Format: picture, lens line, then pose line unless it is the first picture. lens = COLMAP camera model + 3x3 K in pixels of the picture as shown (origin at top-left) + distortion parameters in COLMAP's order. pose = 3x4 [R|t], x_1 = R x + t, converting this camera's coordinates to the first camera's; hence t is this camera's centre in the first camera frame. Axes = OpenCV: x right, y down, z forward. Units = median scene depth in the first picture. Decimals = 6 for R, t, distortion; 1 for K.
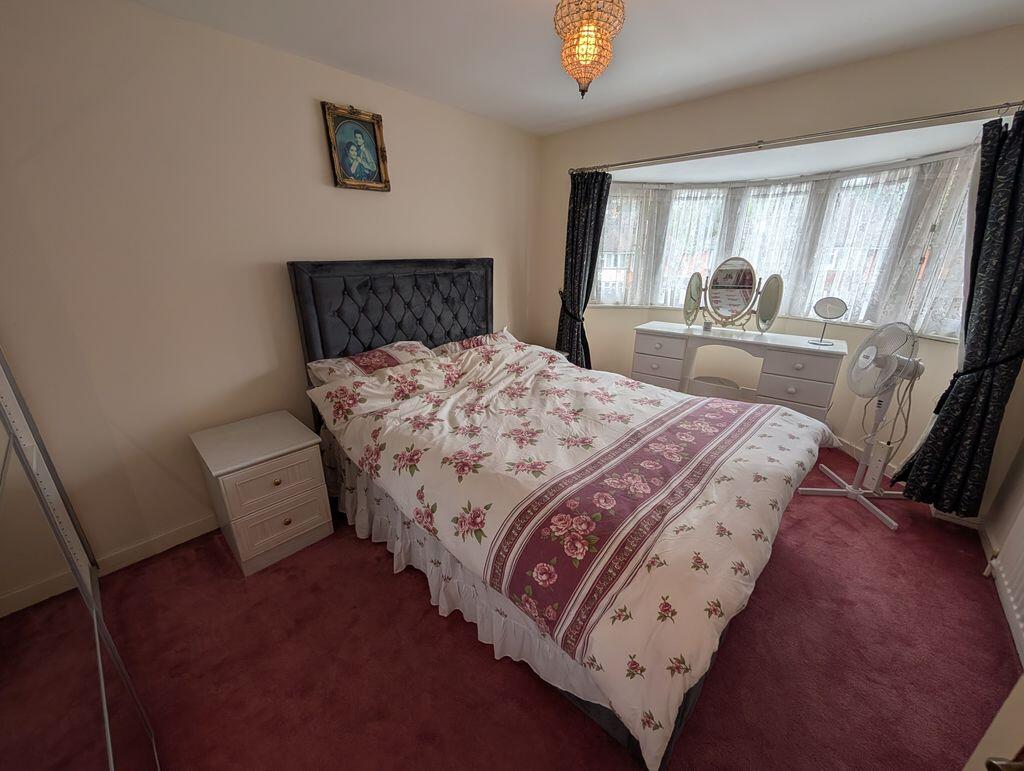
lens RADIAL K [[388.2, 0, 511.0], [0, 388.2, 385.4], [0, 0, 1]] dist [-0.002288, 0.000262]
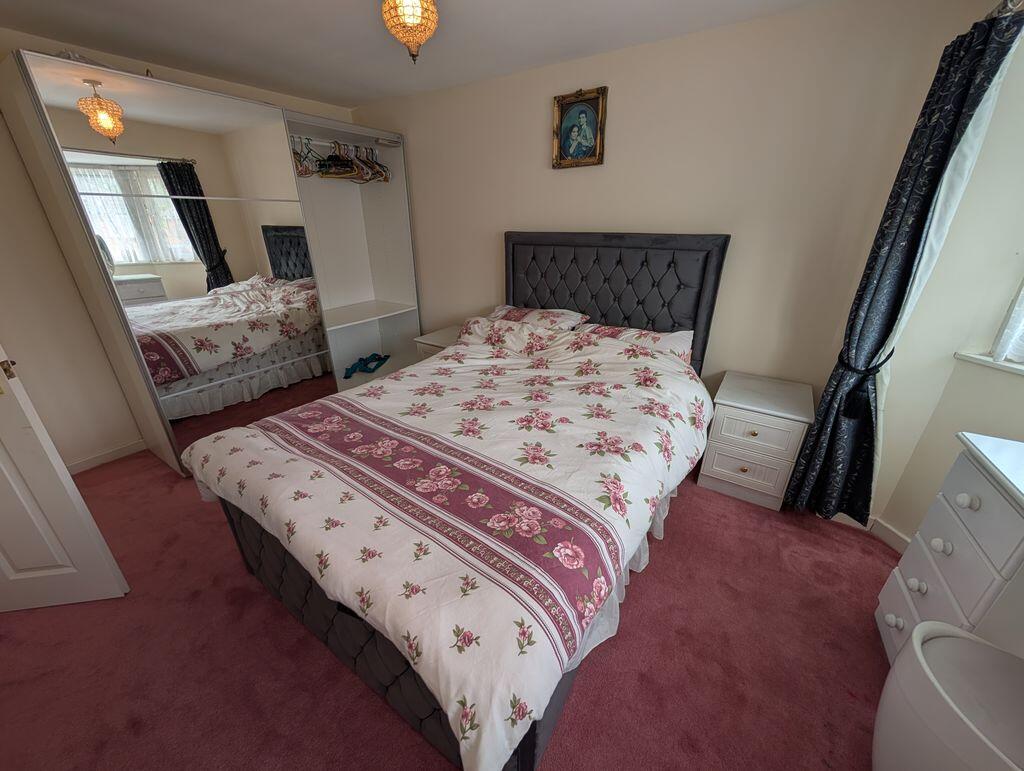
lens RADIAL K [[388.2, 0, 511.0], [0, 388.2, 384.9], [0, 0, 1]] dist [-0.002288, 0.000262]
pose [[0.160292, 0.385072, -0.908860, 0.877714], [-0.320383, 0.891211, 0.321089, -0.260007], [0.933628, 0.239715, 0.266225, 0.717883]]
